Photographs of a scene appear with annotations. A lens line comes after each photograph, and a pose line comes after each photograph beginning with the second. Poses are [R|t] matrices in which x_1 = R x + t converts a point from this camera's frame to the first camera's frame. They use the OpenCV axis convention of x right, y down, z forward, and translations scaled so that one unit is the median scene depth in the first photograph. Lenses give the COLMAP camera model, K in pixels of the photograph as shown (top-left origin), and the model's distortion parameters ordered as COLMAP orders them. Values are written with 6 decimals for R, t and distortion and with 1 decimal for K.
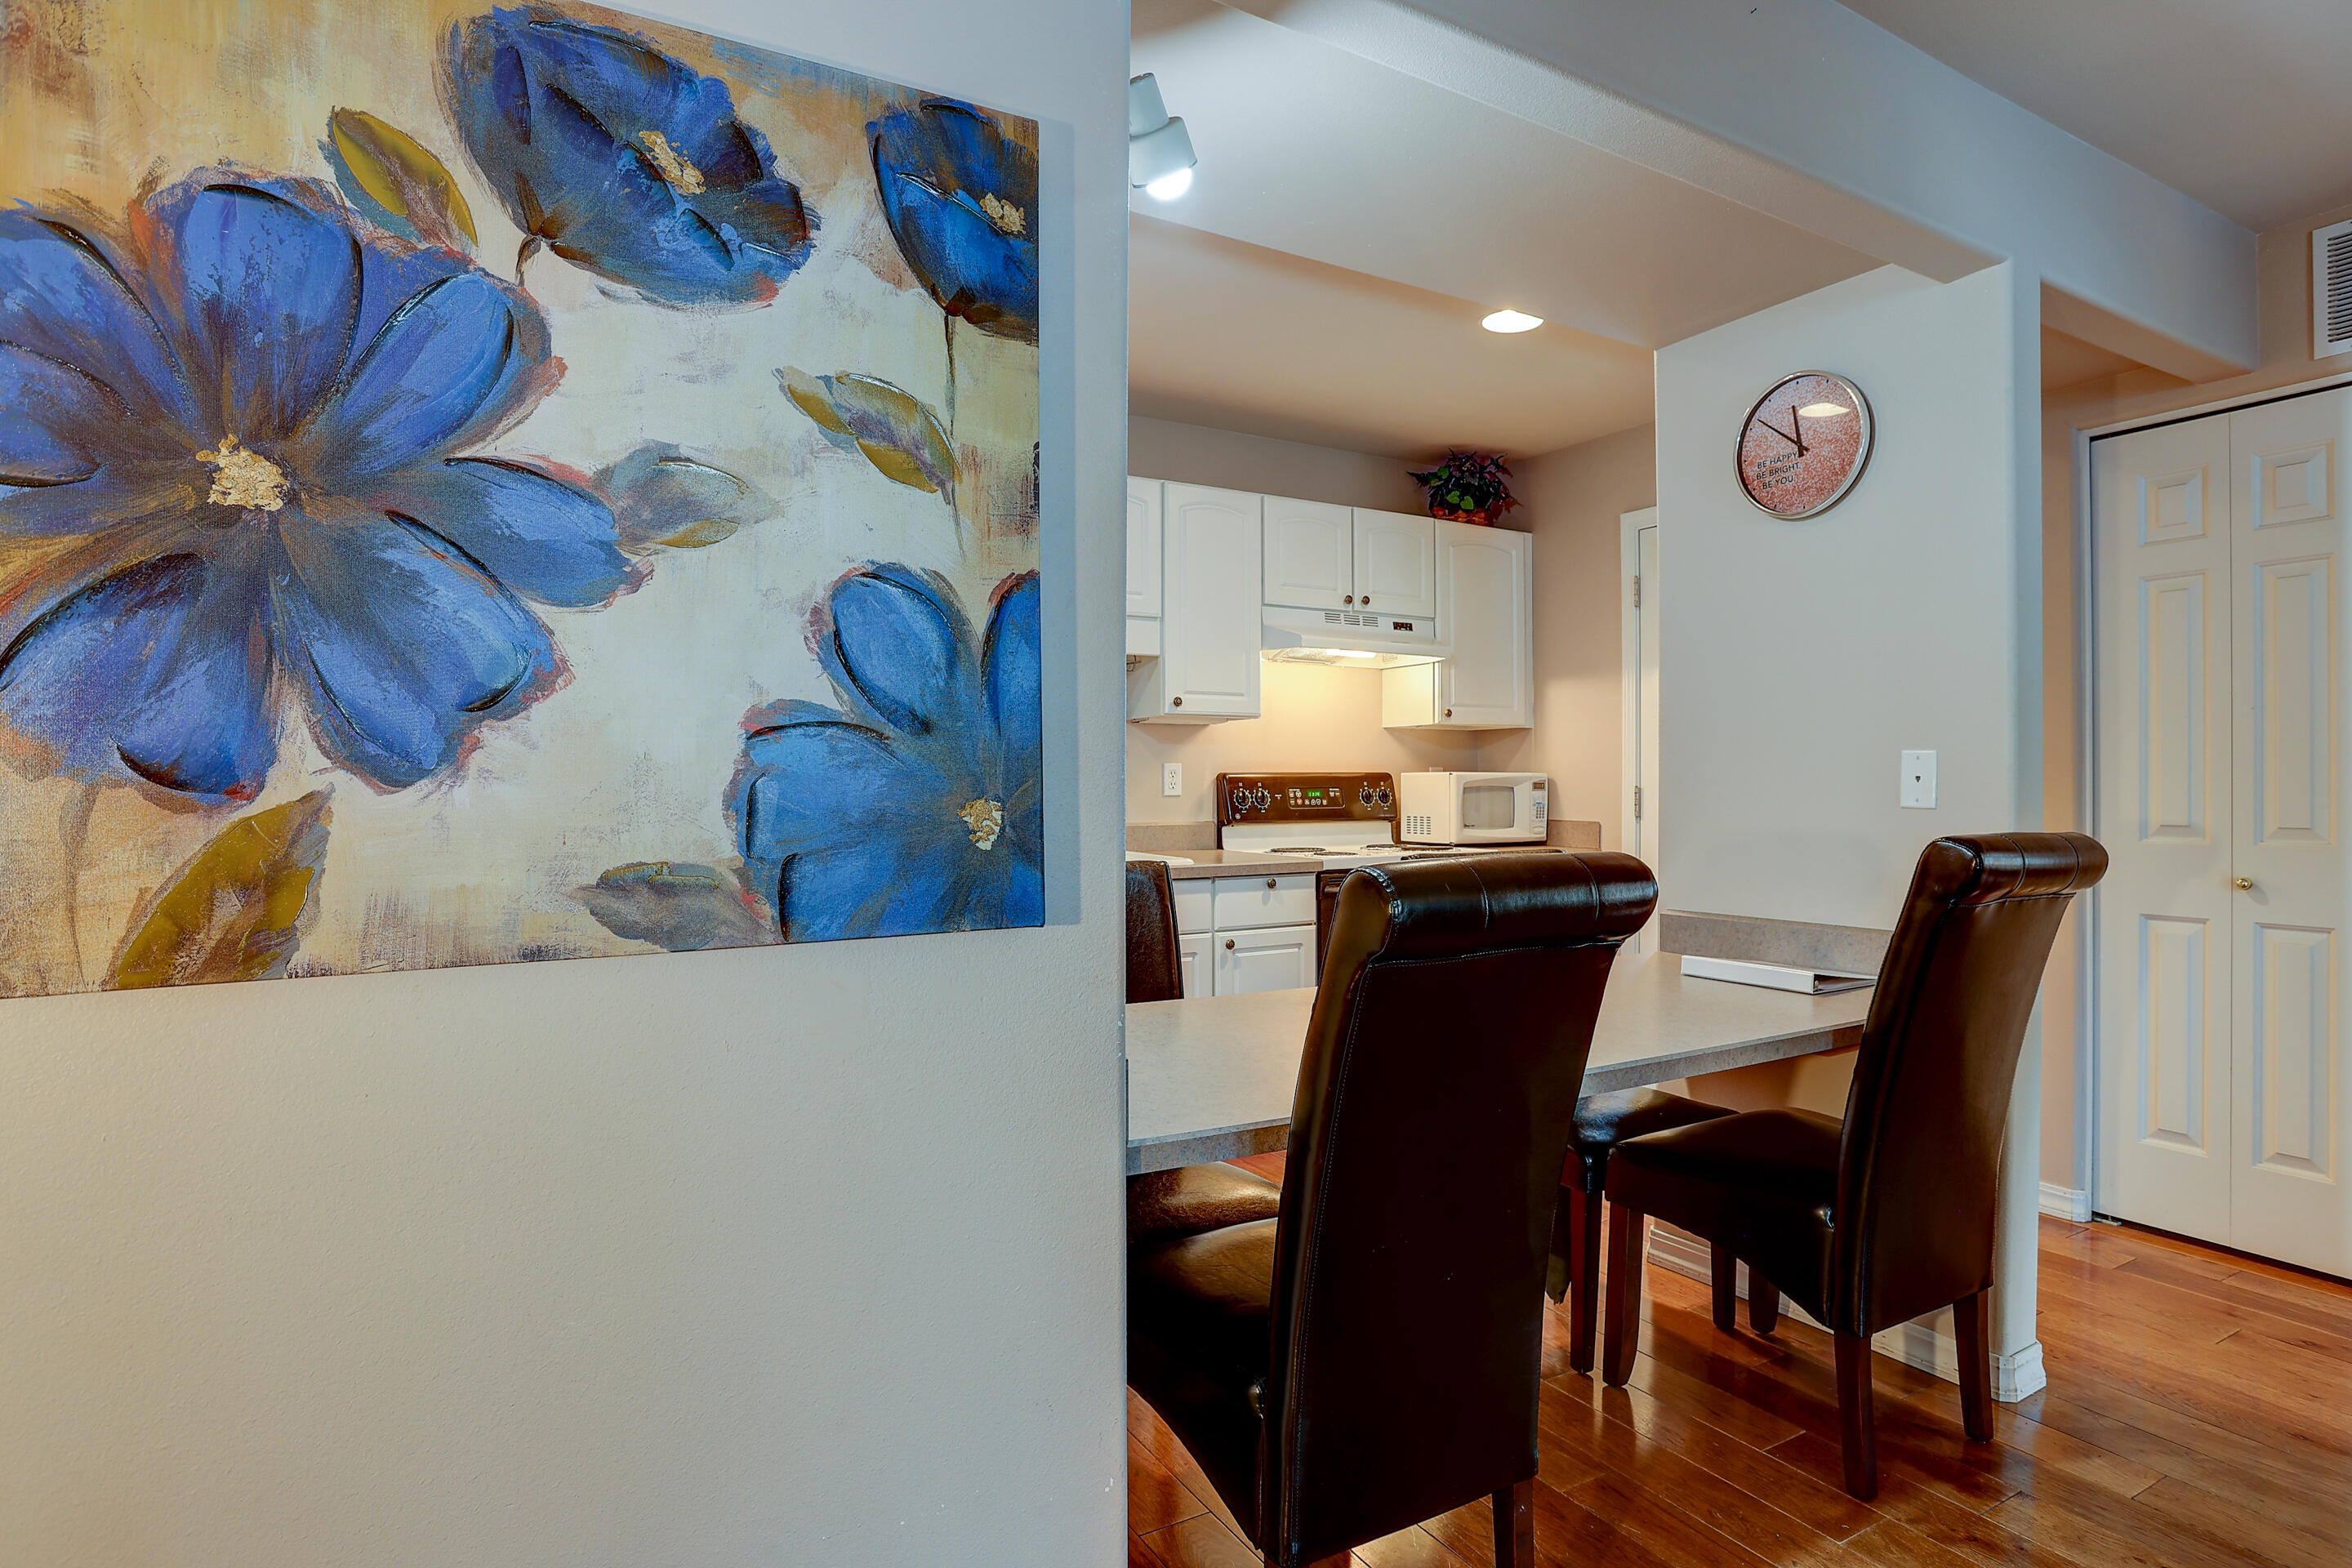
lens RADIAL K [[1236.1, 0, 1216.0], [0, 1236.1, 782.7], [0, 0, 1]] dist [-0.041589, 0.003182]
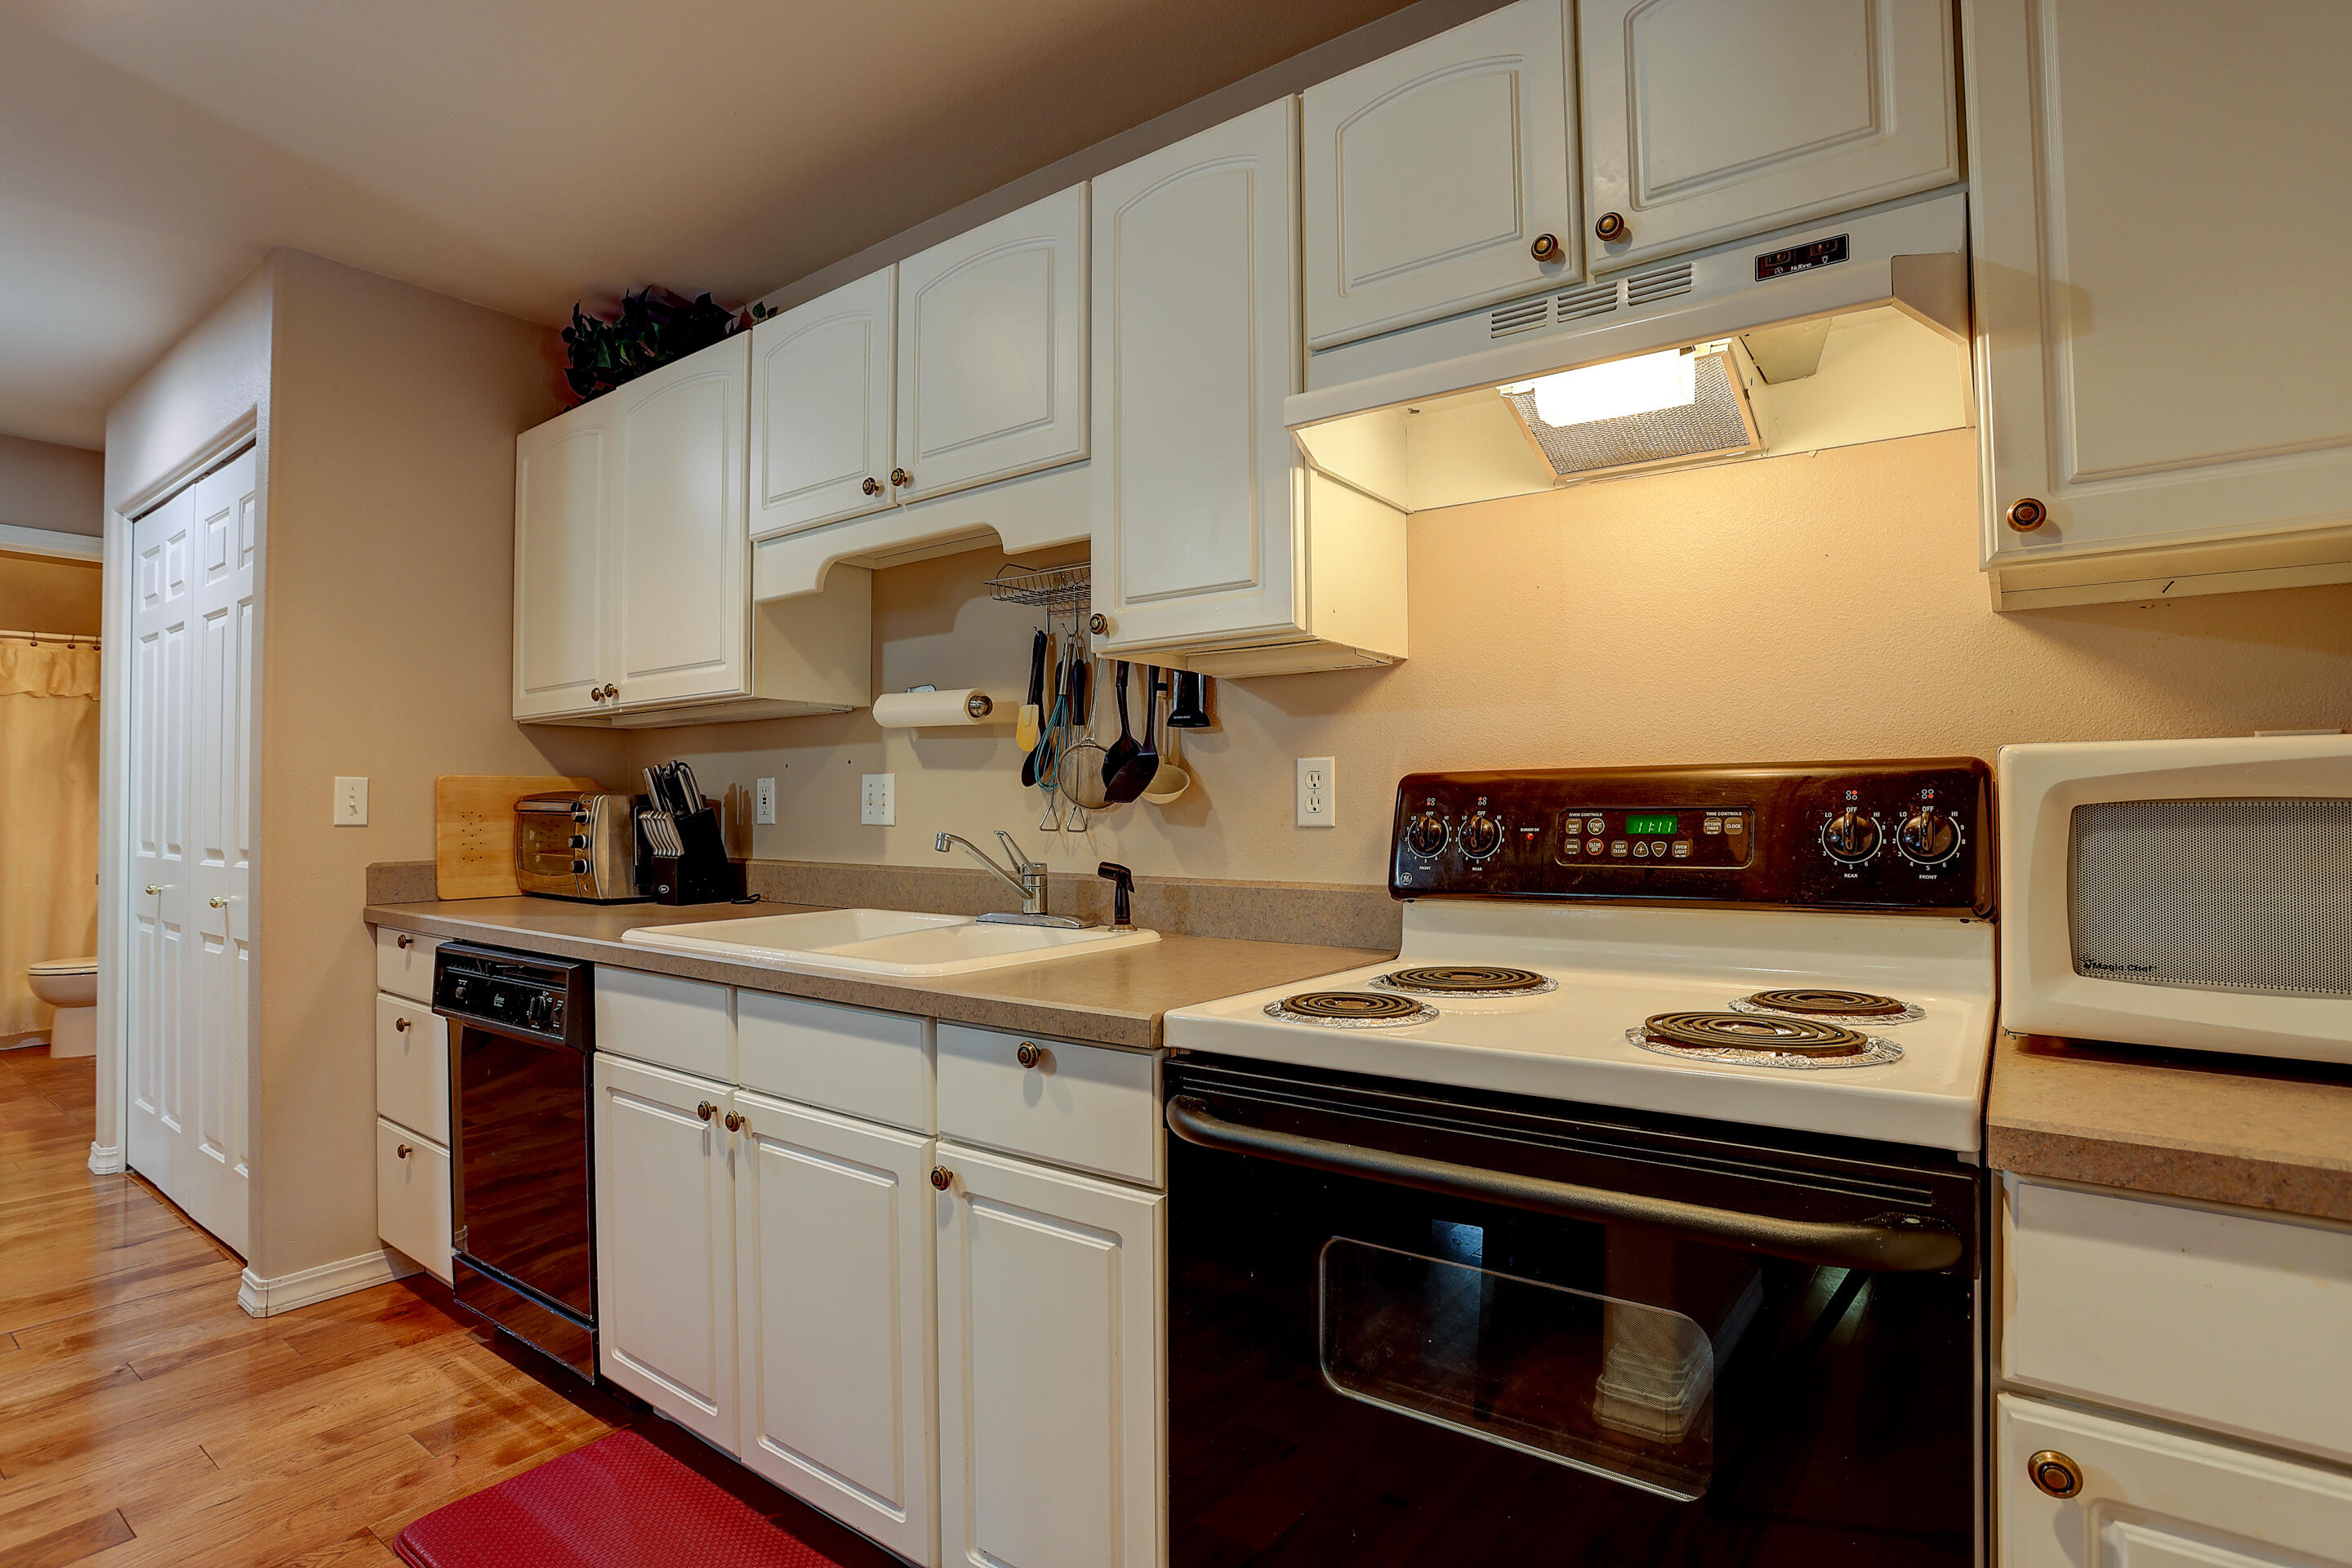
lens RADIAL K [[1156.3, 0, 1192.5], [0, 1156.3, 790.3], [0, 0, 1]] dist [-0.061359, 0.019141]
pose [[0.393772, -0.015523, -0.919077, 1.228101], [0.003173, 0.999874, -0.015528, 0.011886], [0.919203, 0.003199, 0.393772, 2.767999]]
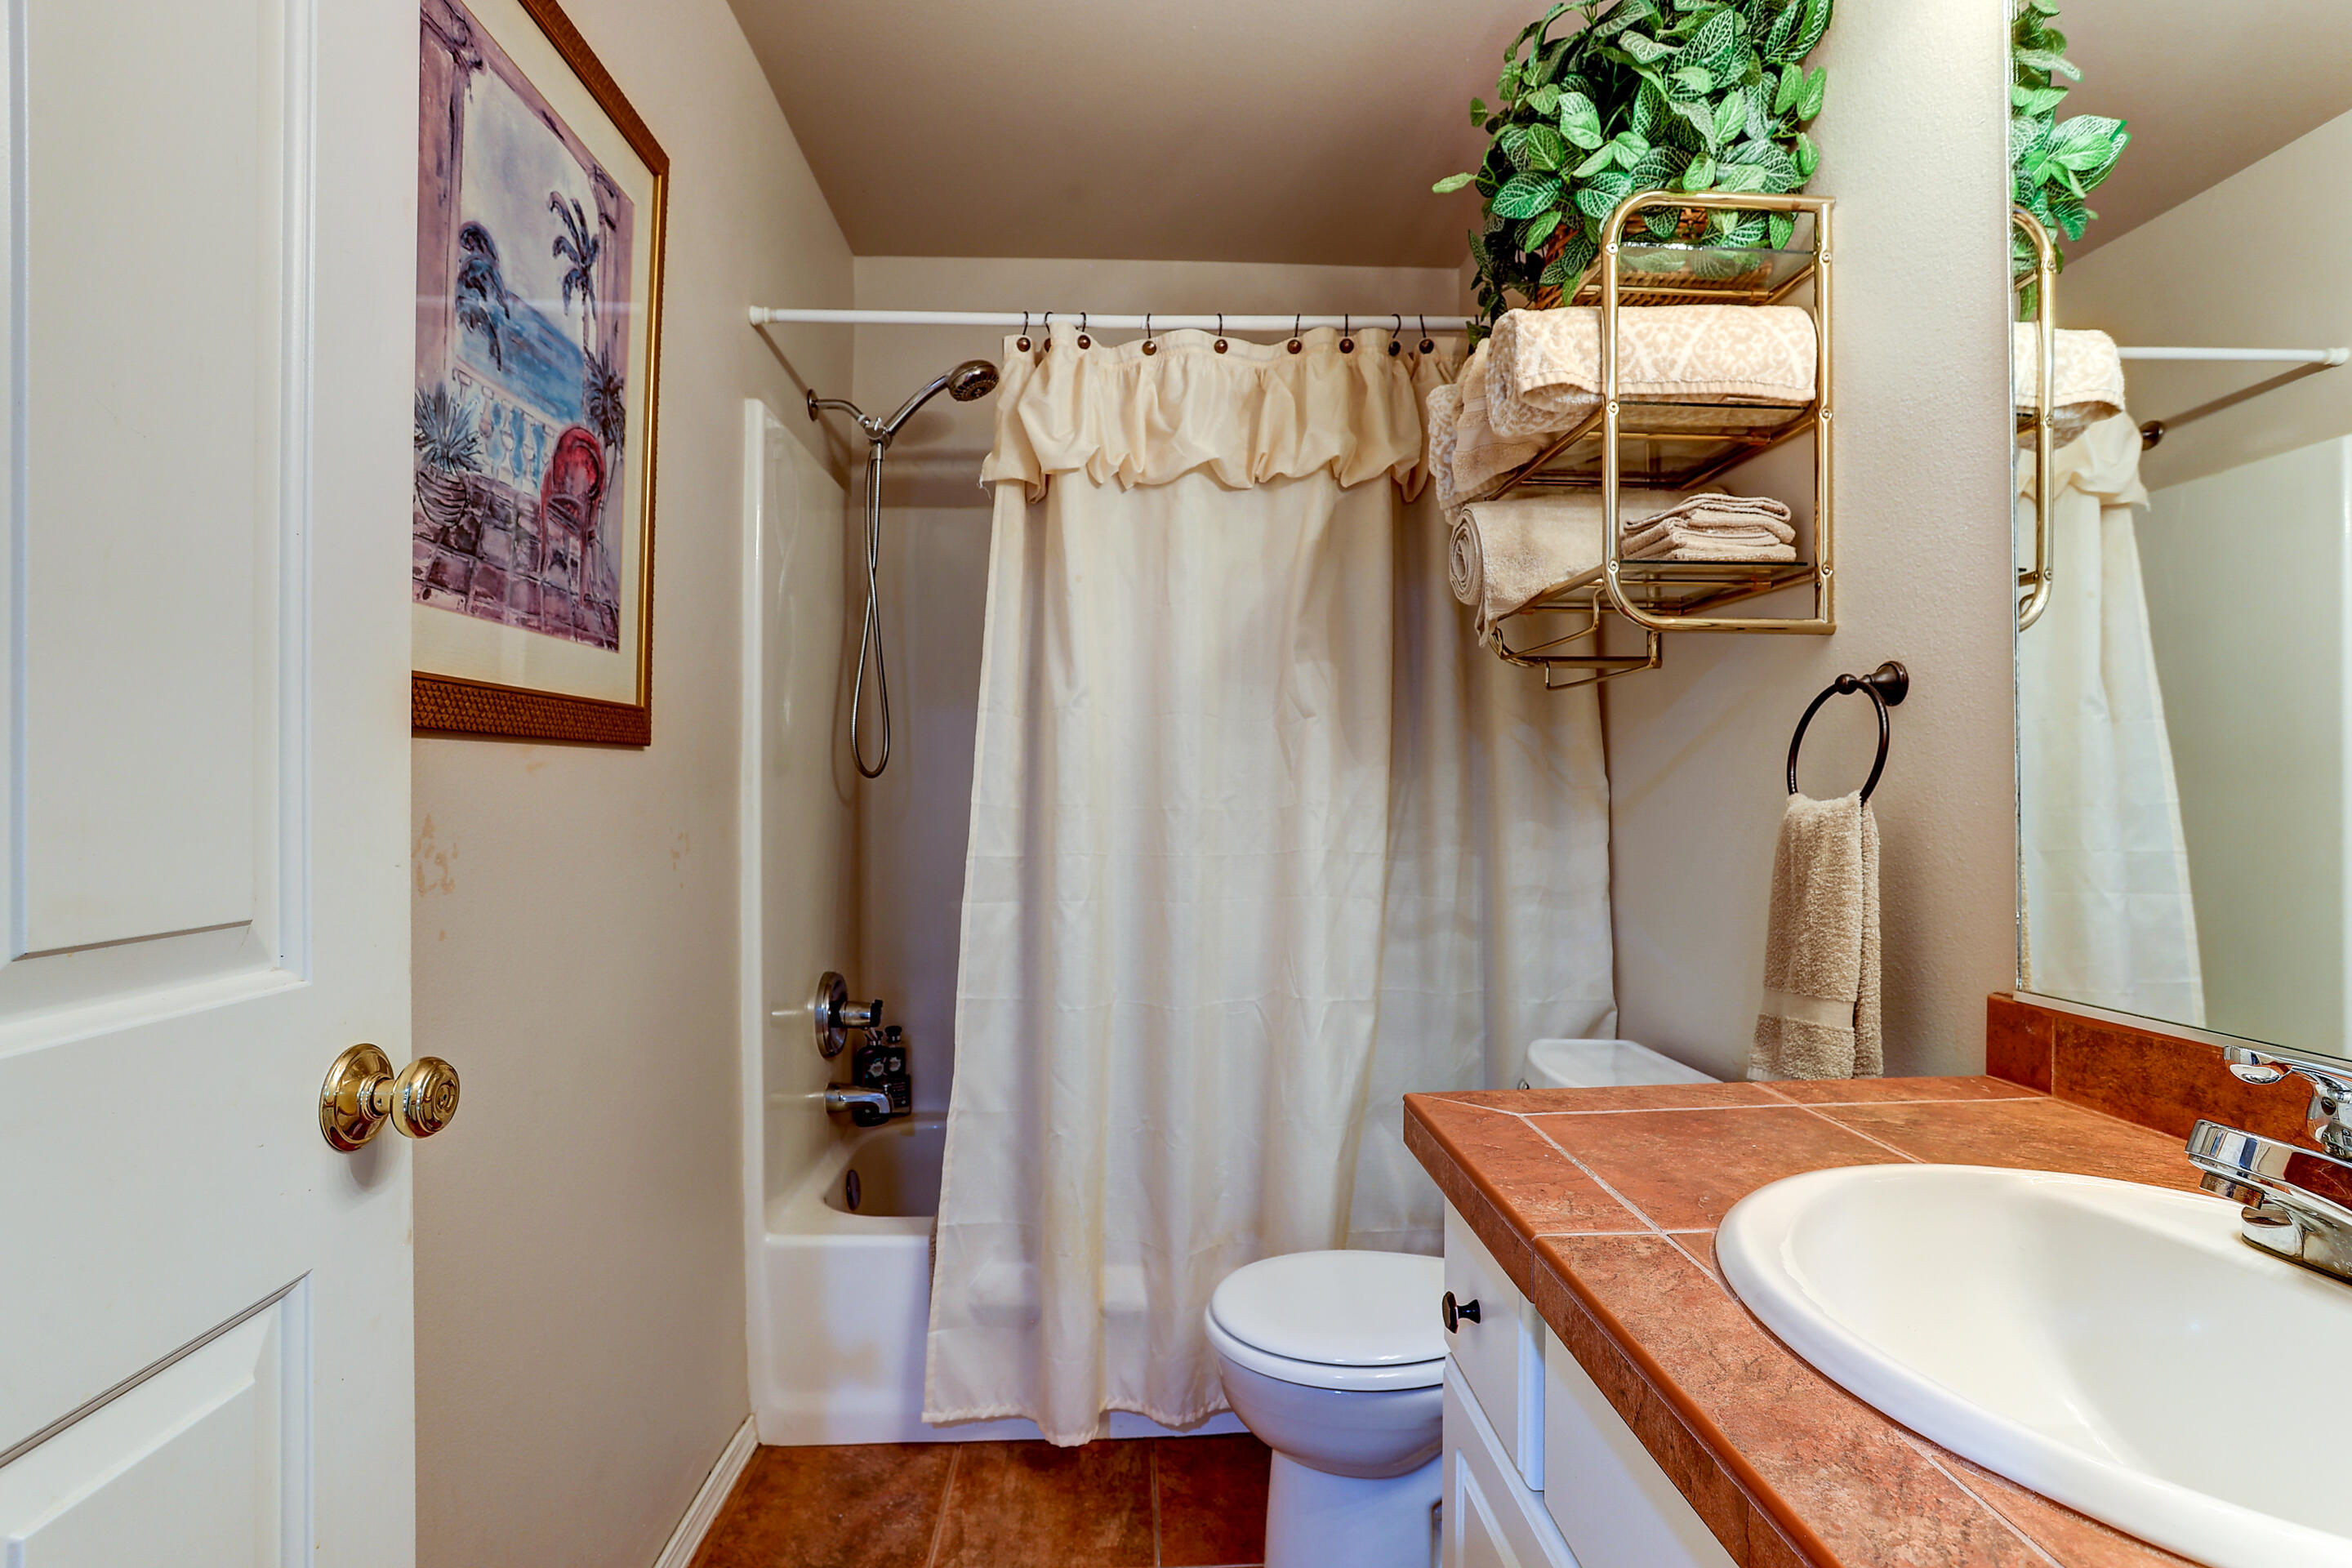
lens RADIAL K [[1158.6, 0, 1154.0], [0, 1158.6, 785.9], [0, 0, 1]] dist [-0.056401, 0.020807]
pose [[-0.467960, -0.008933, -0.883704, -2.992828], [0.002463, 0.999932, -0.011412, 0.013867], [0.883746, -0.007517, -0.467907, 0.997699]]
